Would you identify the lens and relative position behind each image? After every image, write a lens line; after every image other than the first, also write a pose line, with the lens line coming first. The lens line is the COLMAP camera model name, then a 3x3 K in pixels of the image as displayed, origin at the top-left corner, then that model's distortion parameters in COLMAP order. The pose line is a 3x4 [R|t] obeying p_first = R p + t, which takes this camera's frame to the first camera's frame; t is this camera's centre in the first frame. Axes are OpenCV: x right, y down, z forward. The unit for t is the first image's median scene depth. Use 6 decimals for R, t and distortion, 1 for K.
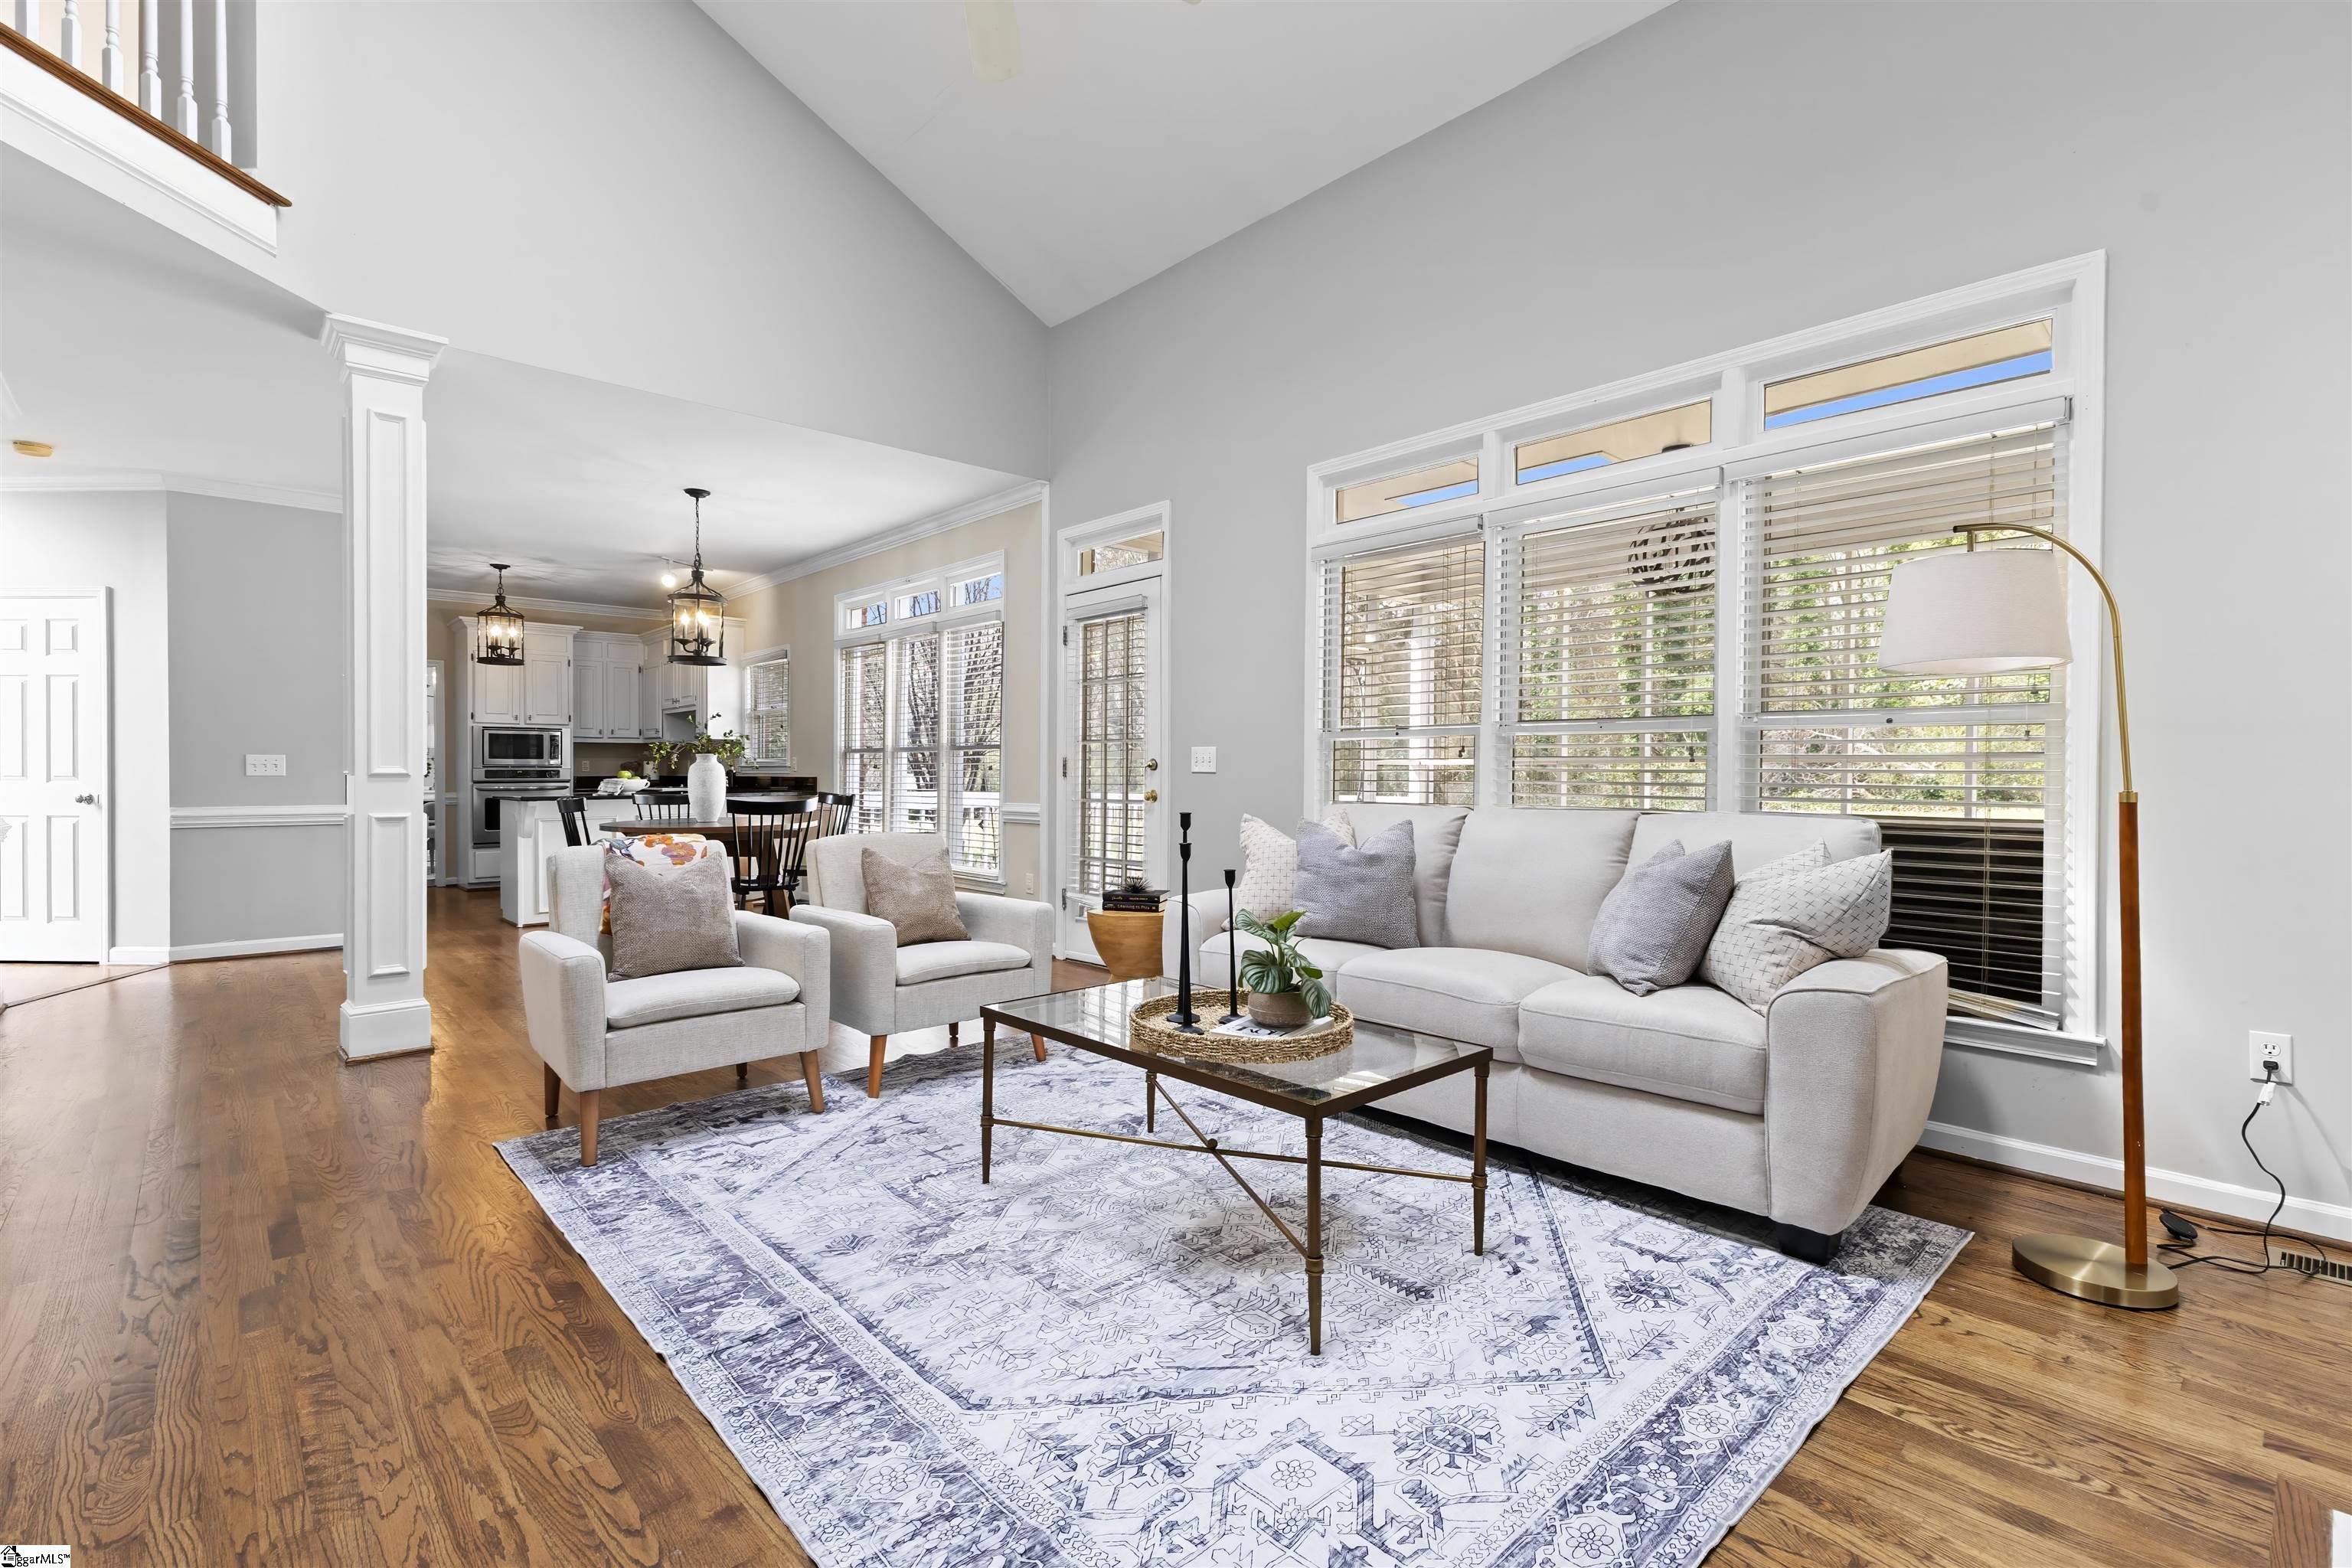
lens RADIAL K [[1049.0, 0, 1181.0], [0, 1049.0, 788.1], [0, 0, 1]] dist [0.009294, 0.000030]
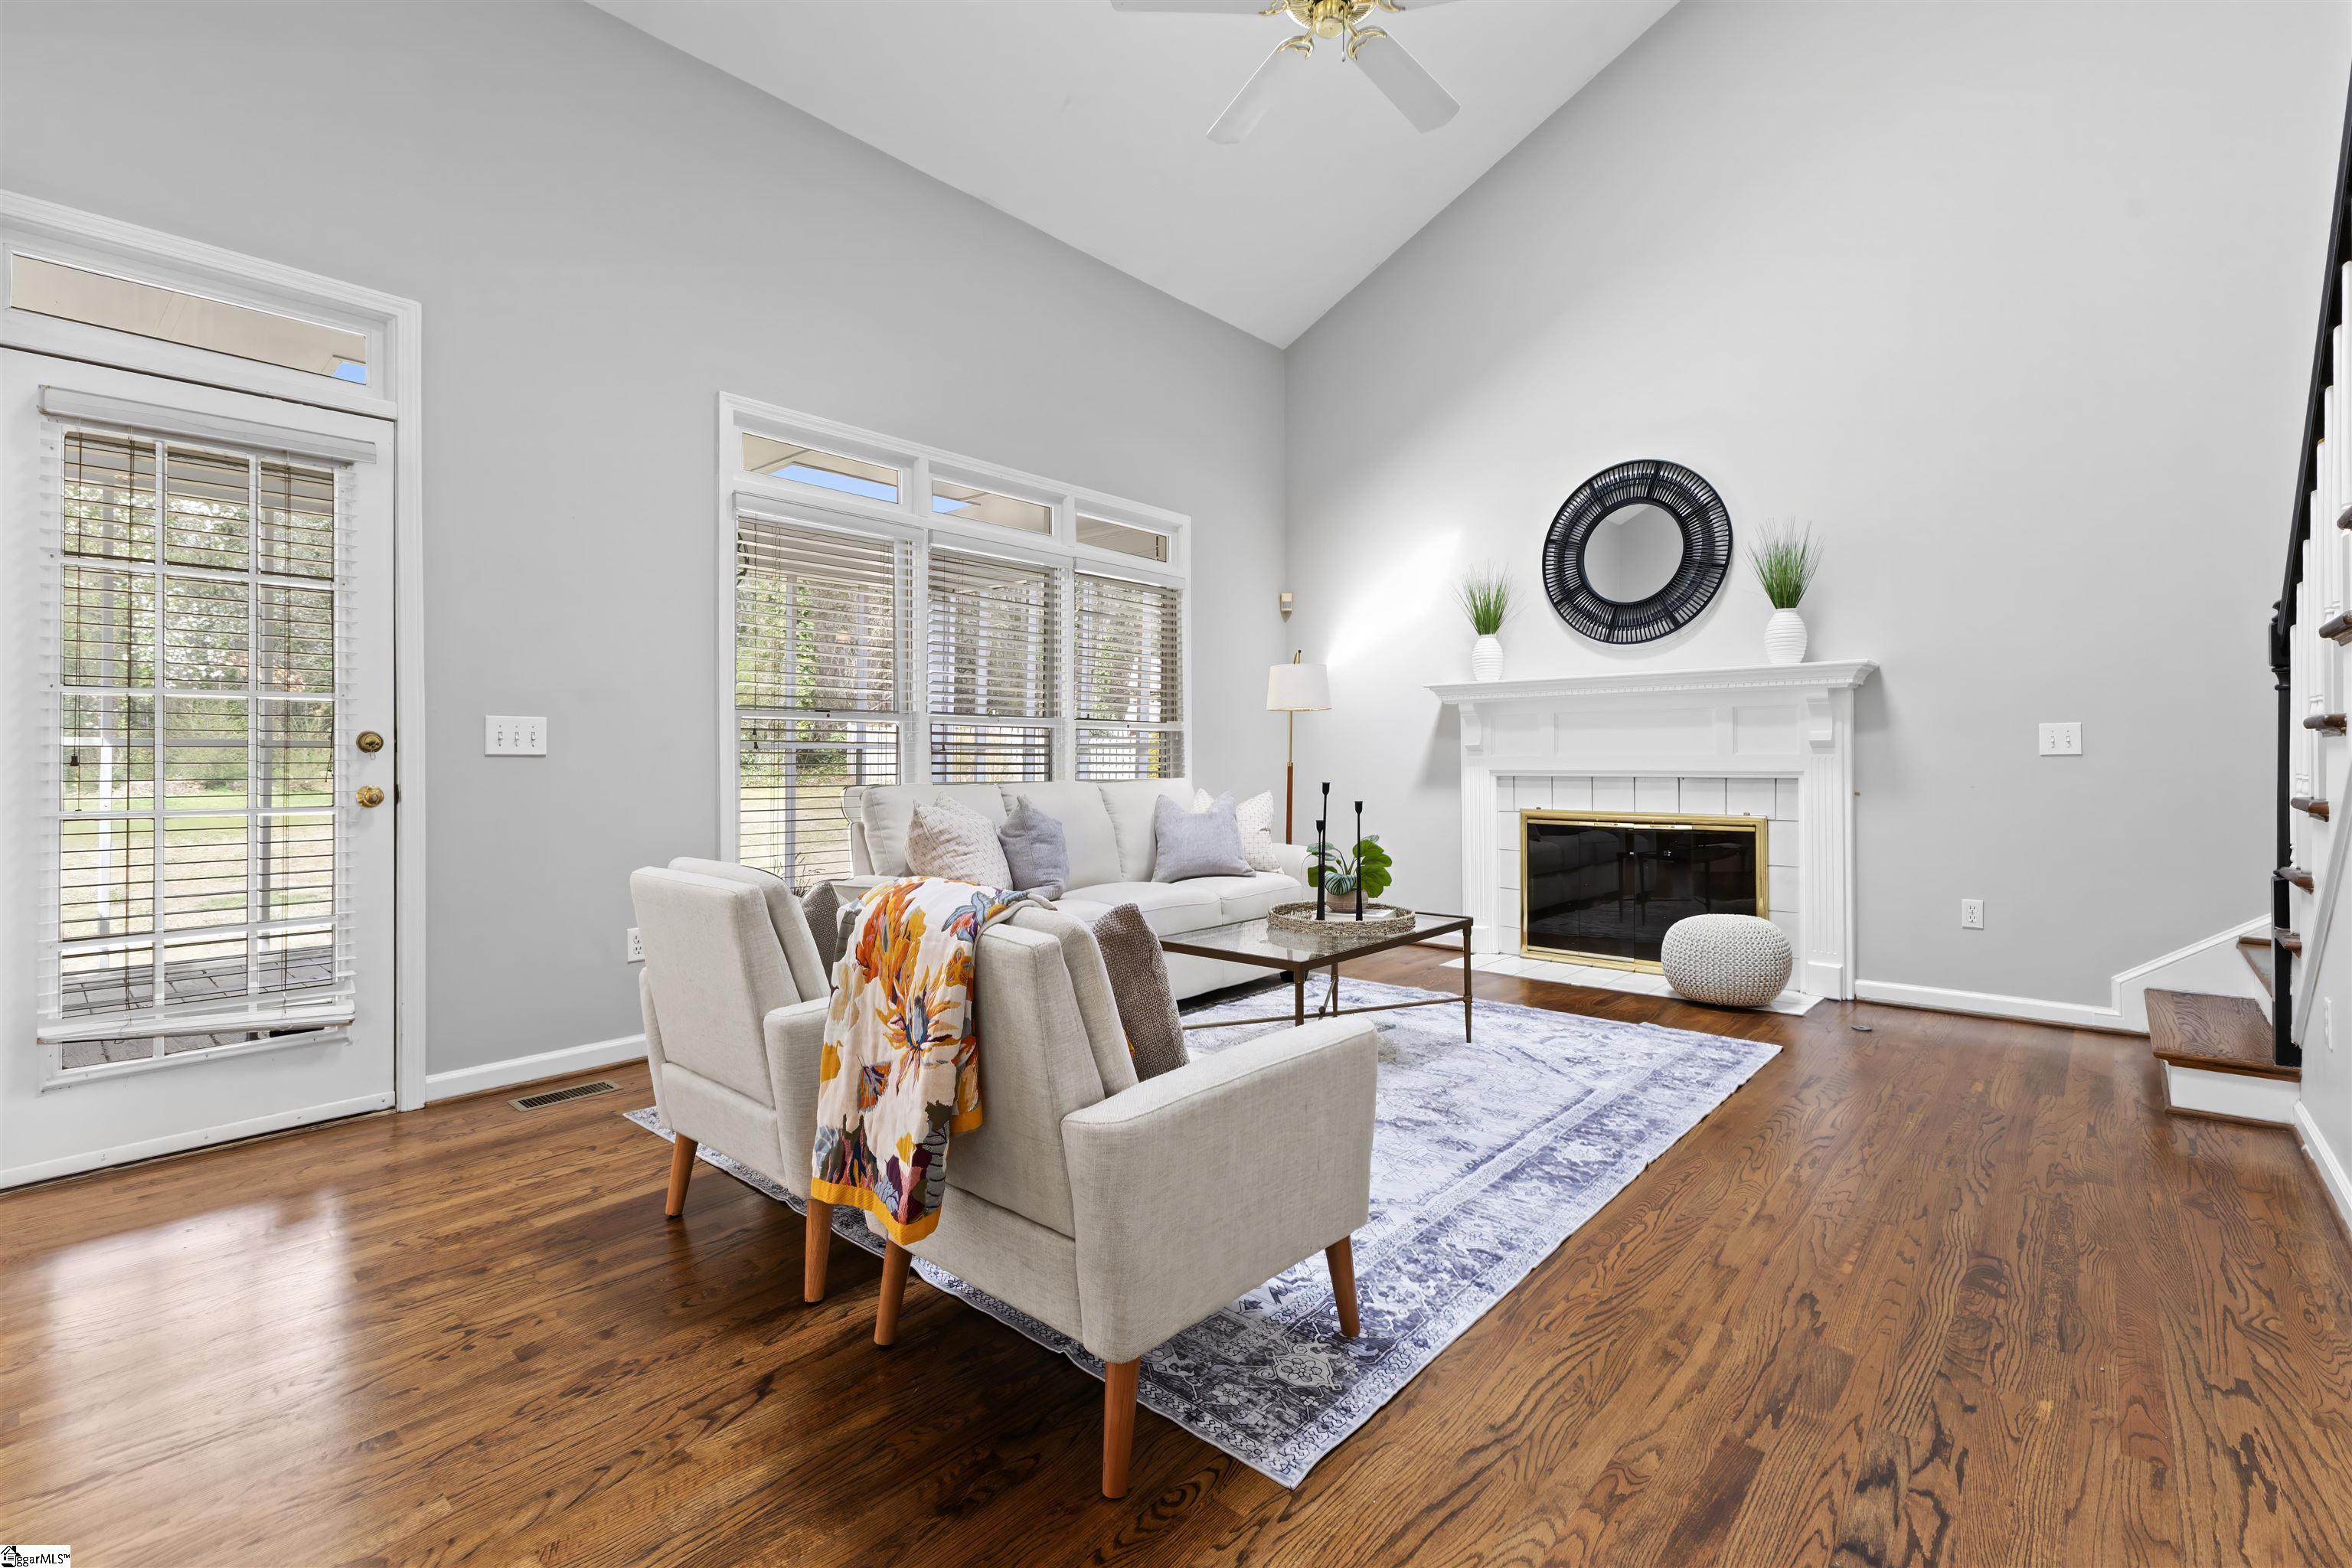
lens RADIAL K [[1049.0, 0, 1180.3], [0, 1049.0, 754.0], [0, 0, 1]] dist [0.009294, 0.000030]
pose [[-0.098223, -0.000149, 0.995164, -1.602434], [0.014598, 0.999892, 0.001590, -0.024858], [-0.995057, 0.014684, -0.098210, 1.525192]]
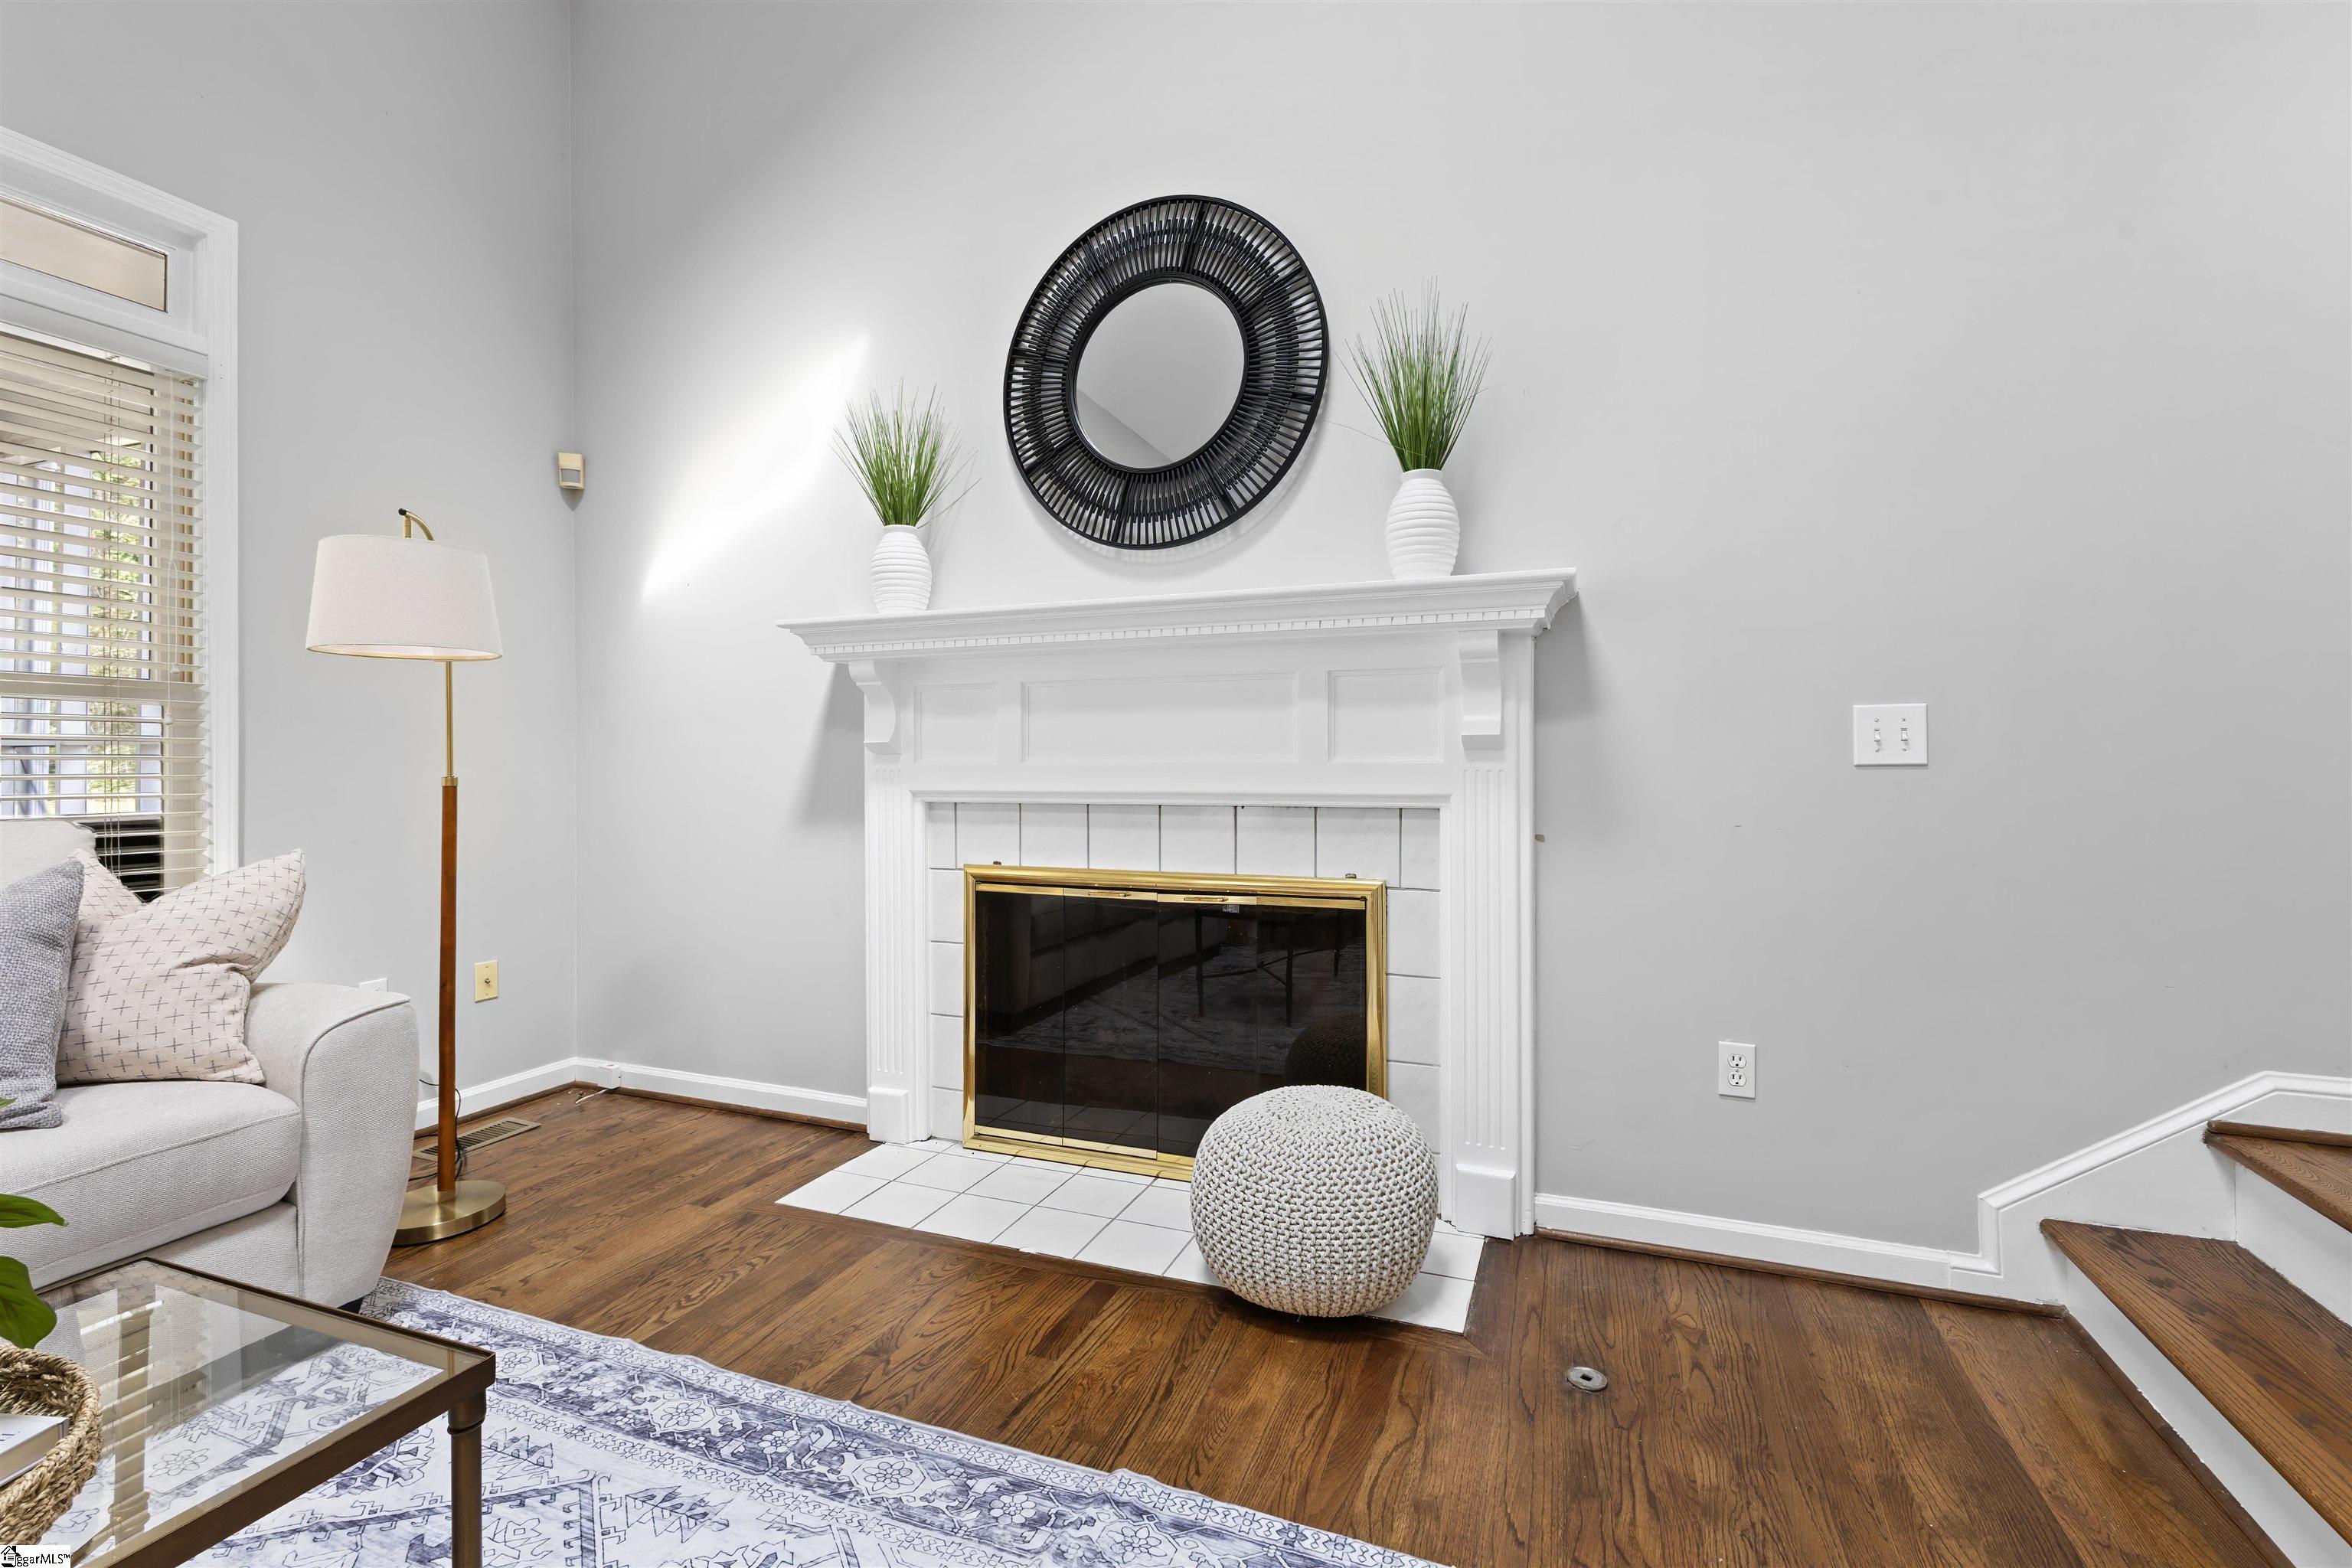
lens RADIAL K [[1049.0, 0, 1177.3], [0, 1049.0, 765.6], [0, 0, 1]] dist [0.009294, 0.000030]
pose [[-0.434029, -0.006532, 0.900875, -0.471465], [0.010212, 0.999874, 0.012169, -0.014999], [-0.900841, 0.014481, -0.433908, 0.794026]]
